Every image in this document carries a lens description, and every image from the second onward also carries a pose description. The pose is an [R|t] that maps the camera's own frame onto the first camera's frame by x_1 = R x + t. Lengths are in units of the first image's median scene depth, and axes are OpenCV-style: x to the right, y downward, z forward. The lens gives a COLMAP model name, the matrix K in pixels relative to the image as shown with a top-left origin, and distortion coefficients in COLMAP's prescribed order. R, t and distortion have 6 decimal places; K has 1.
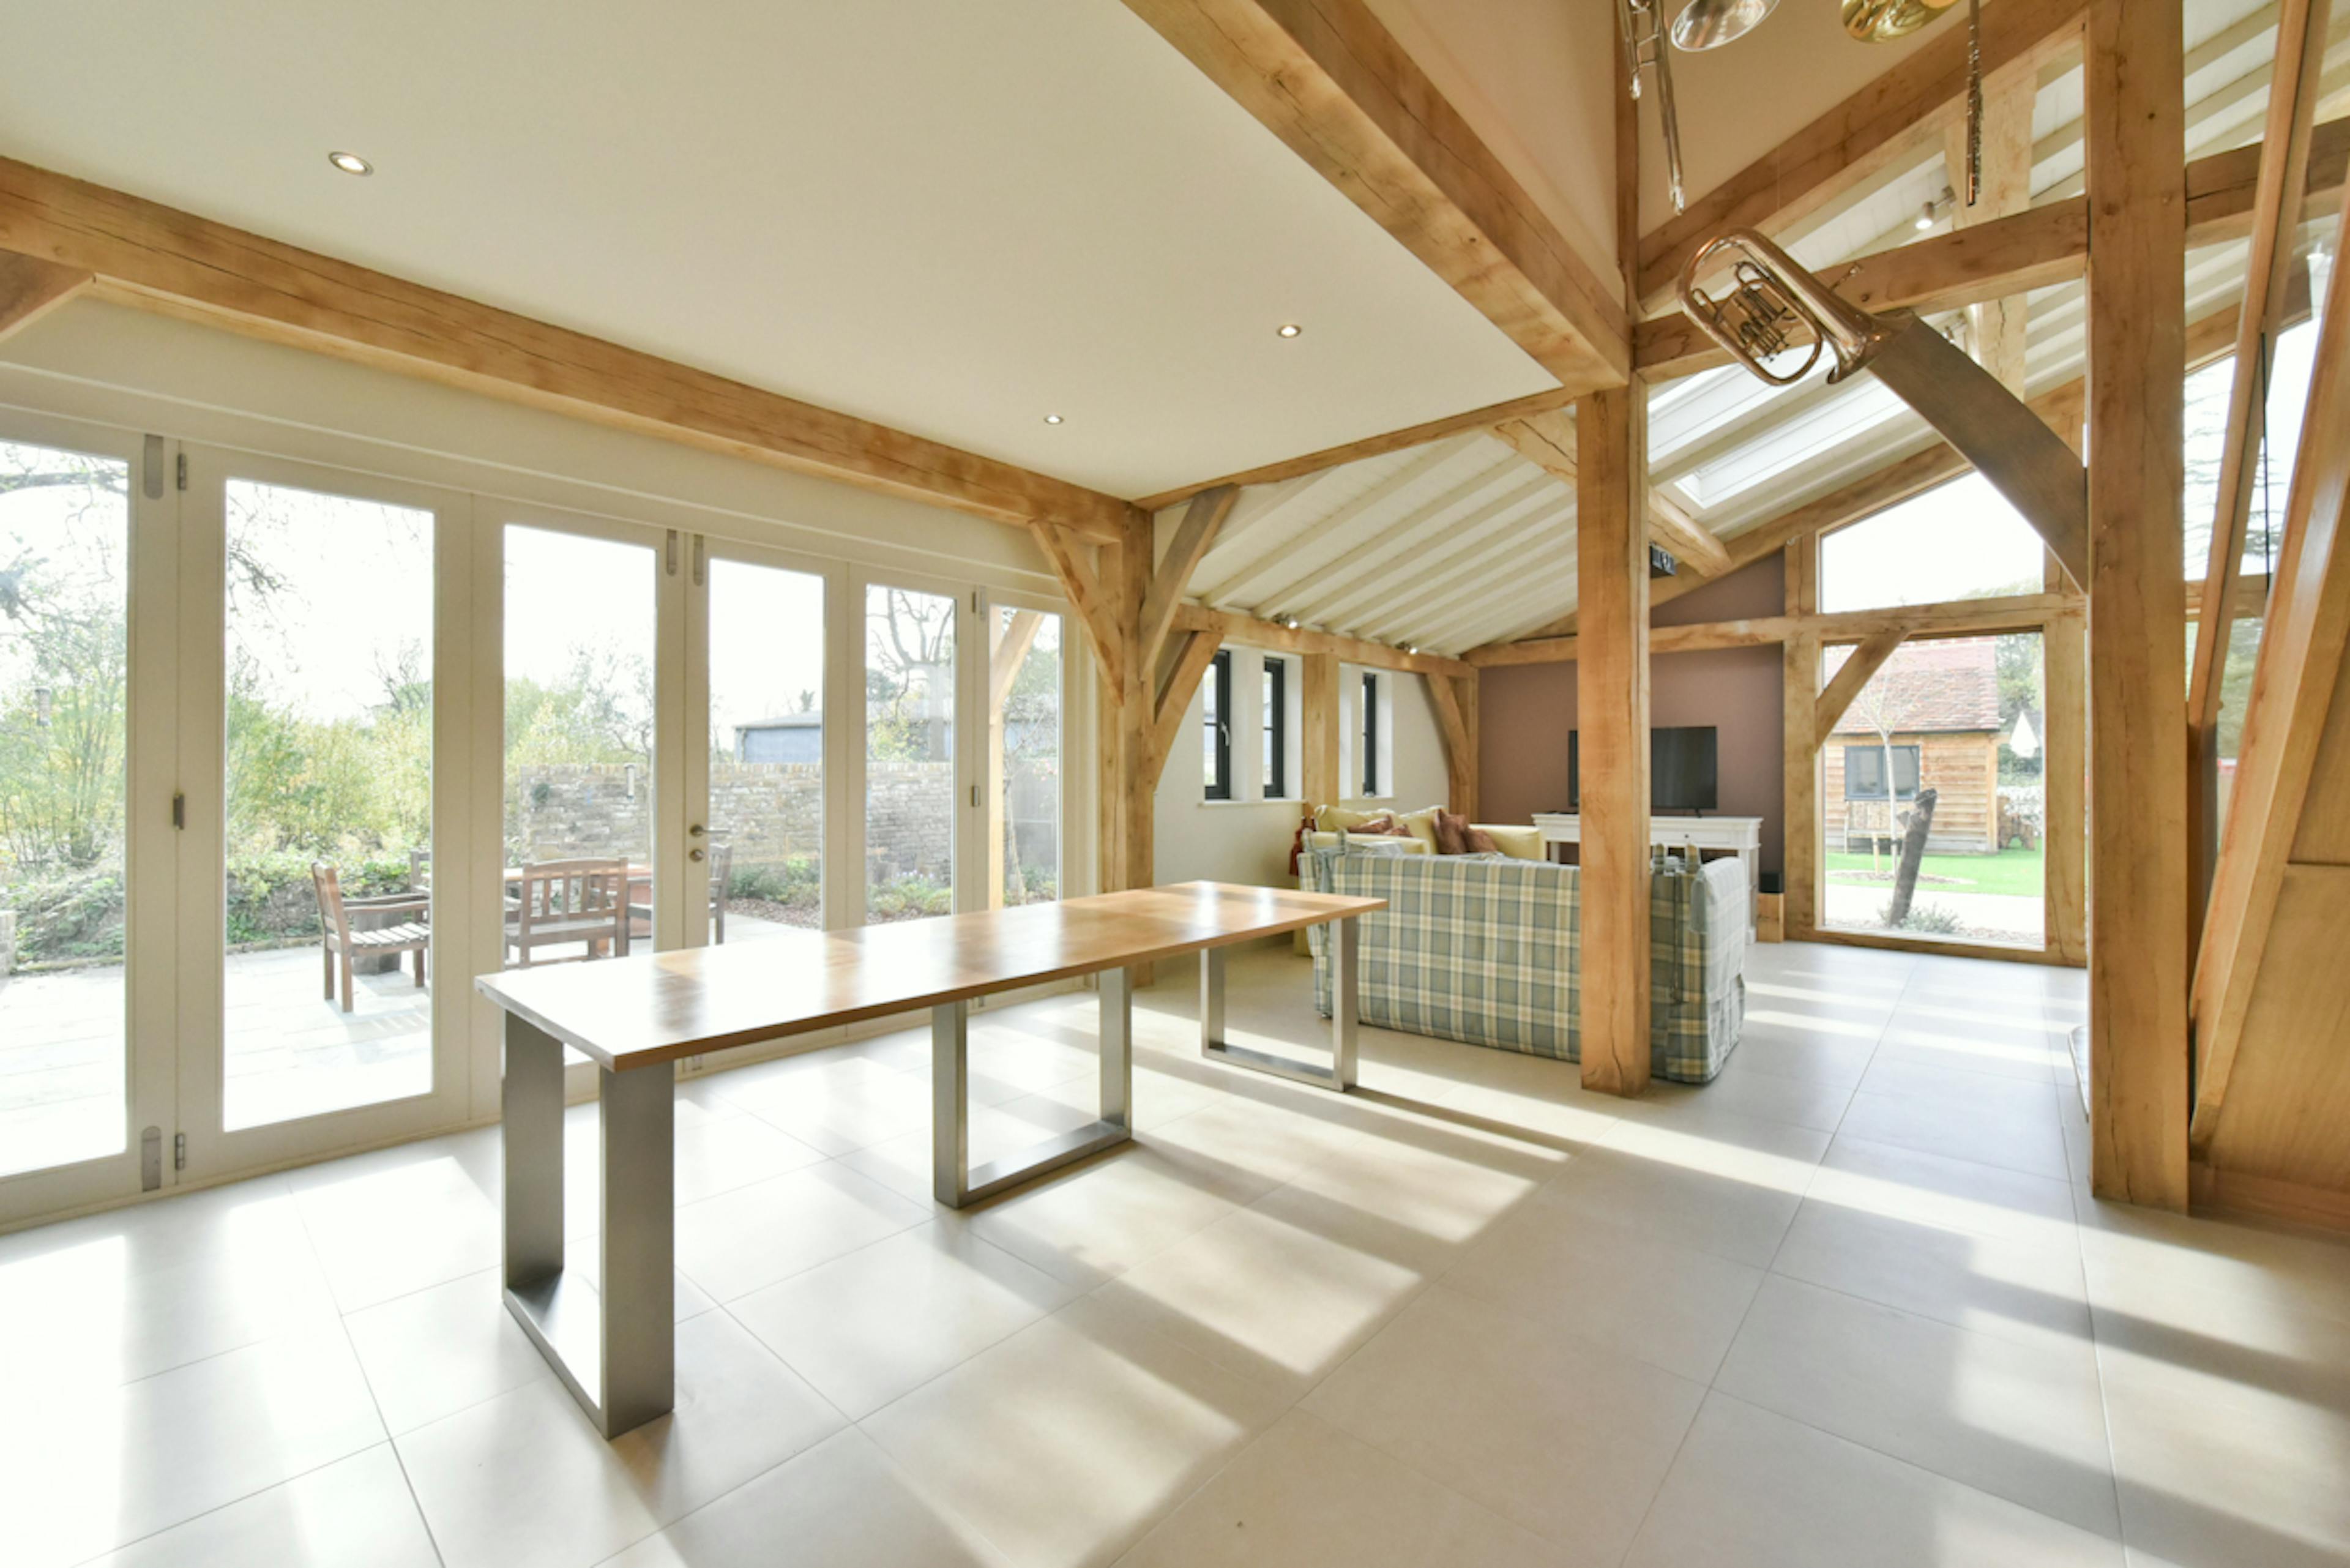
lens RADIAL K [[946.1, 0, 1179.9], [0, 946.1, 766.9], [0, 0, 1]] dist [-0.002455, -0.000182]
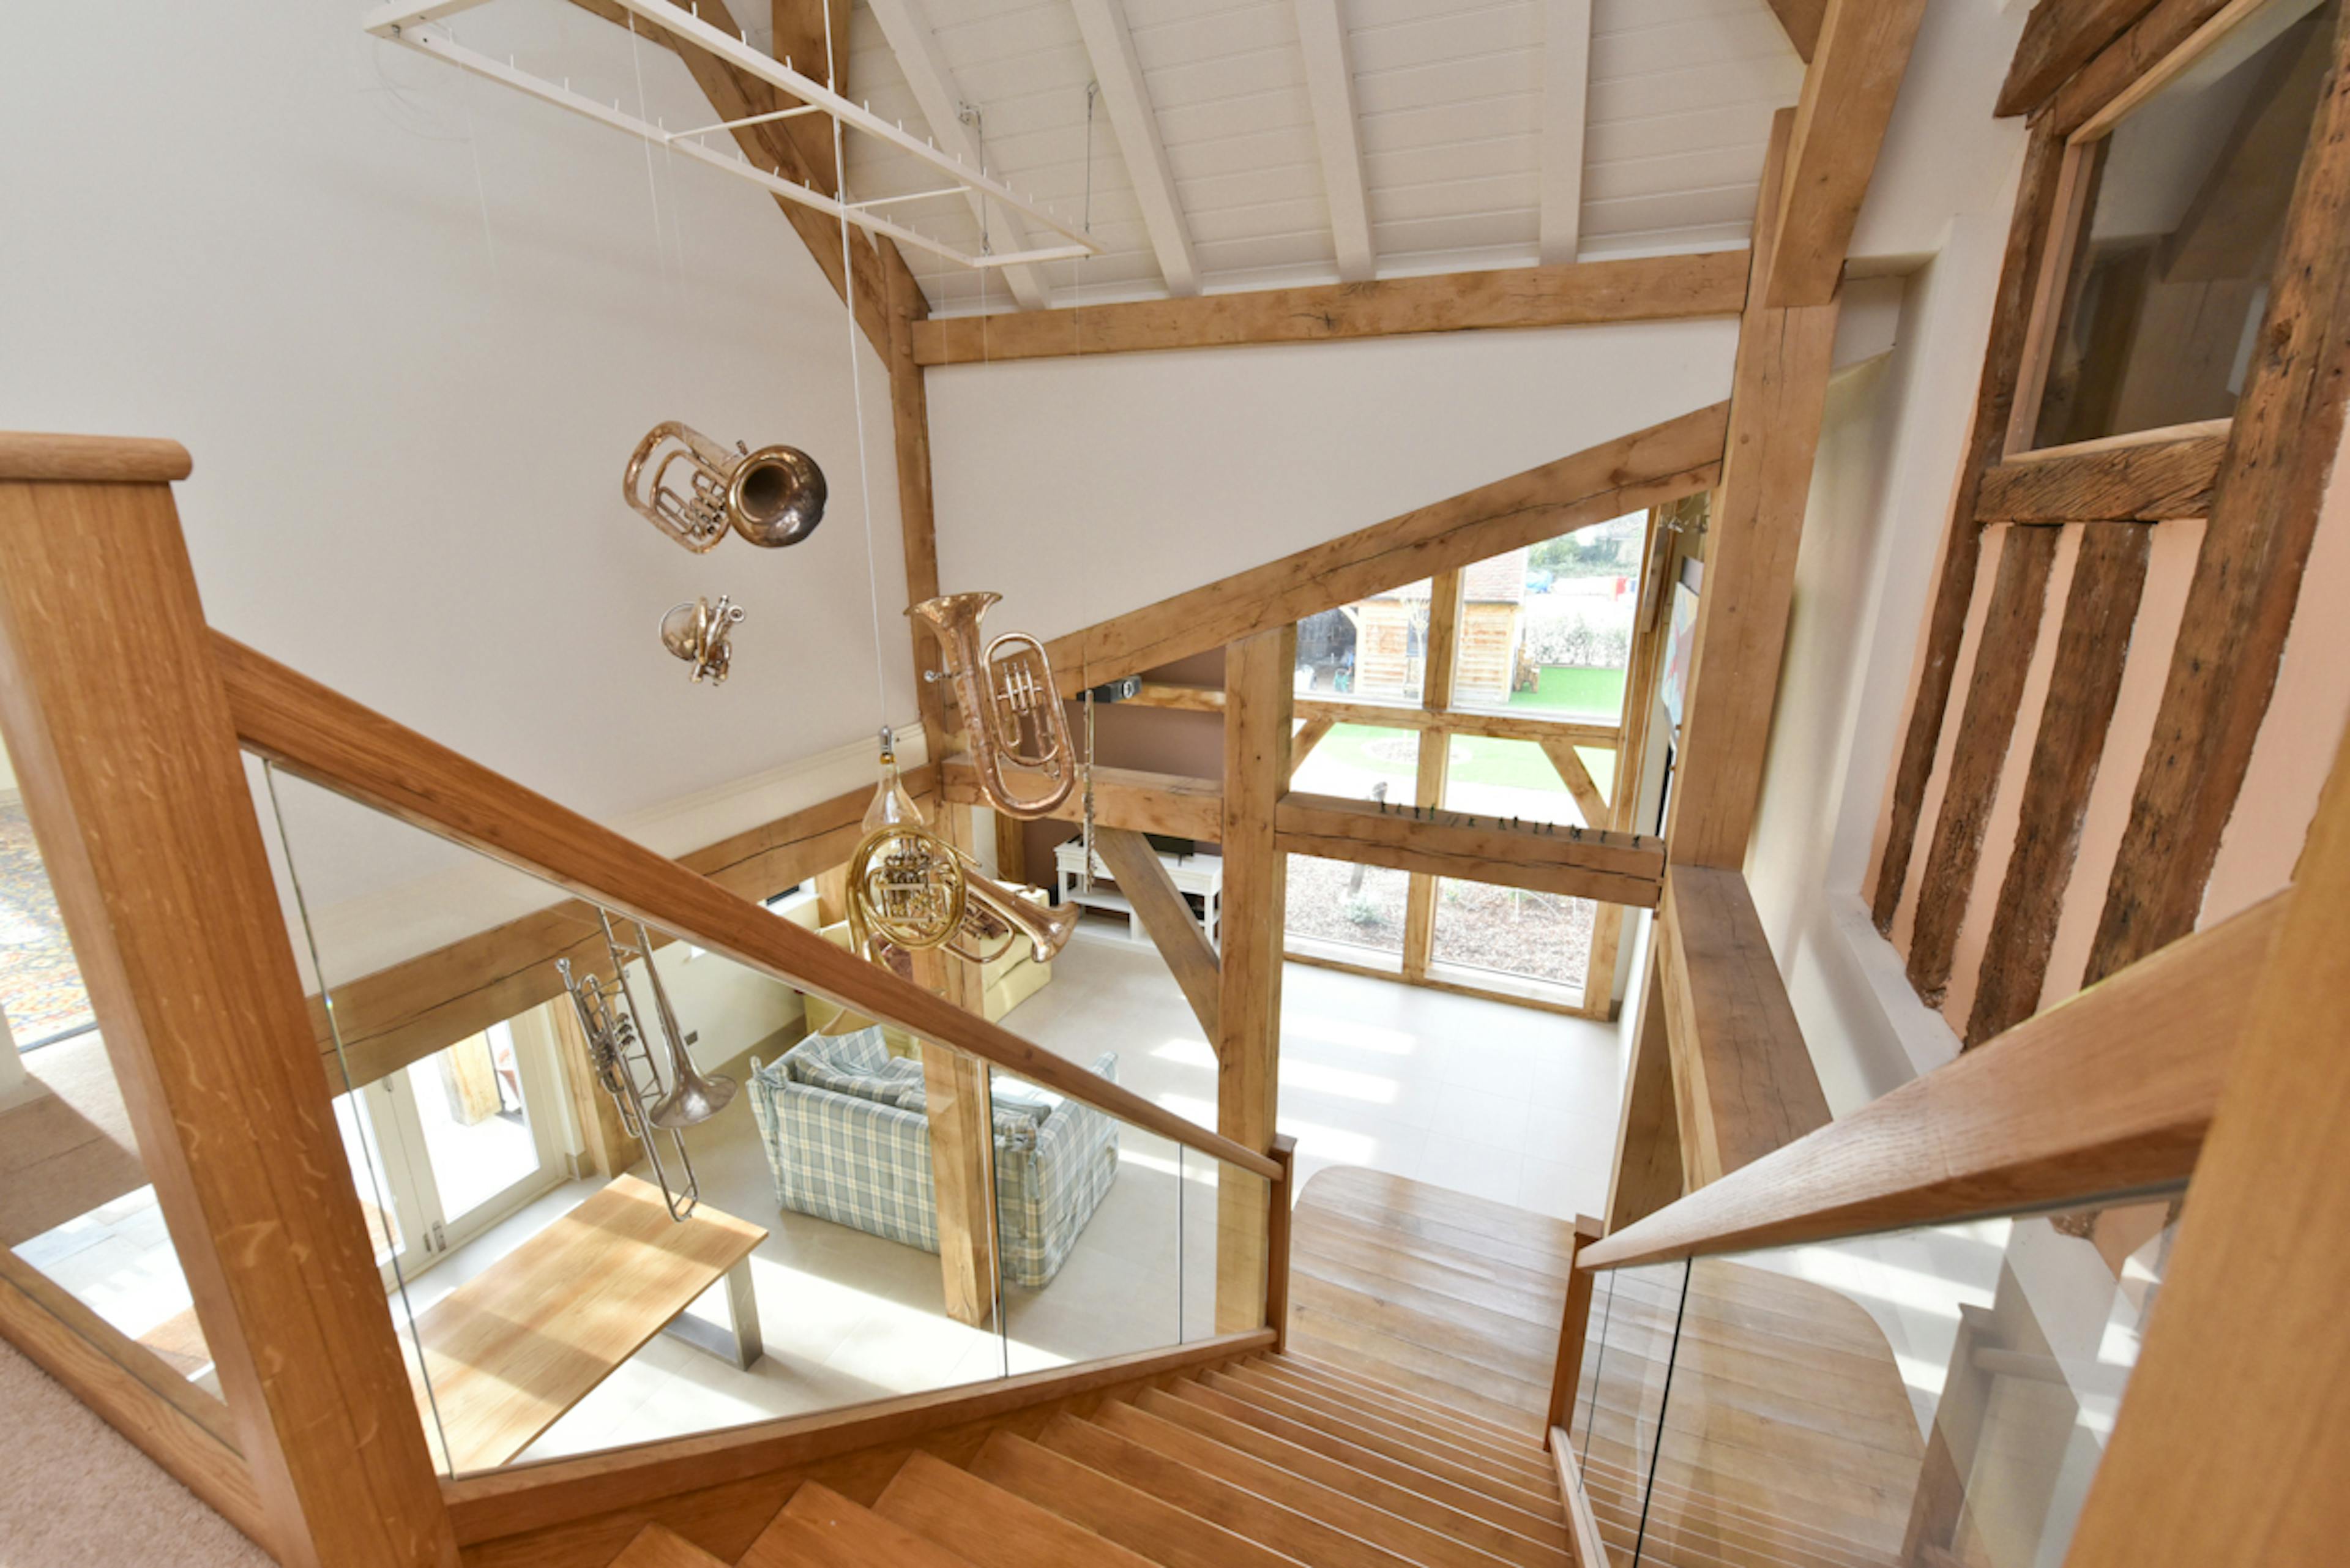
lens RADIAL K [[946.1, 0, 1179.9], [0, 946.1, 766.9], [0, 0, 1]] dist [-0.002455, -0.000182]
pose [[0.951653, -0.077492, 0.297240, 0.211133], [-0.006252, 0.962569, 0.270964, -0.386753], [-0.307112, -0.259722, 0.915547, -0.045408]]
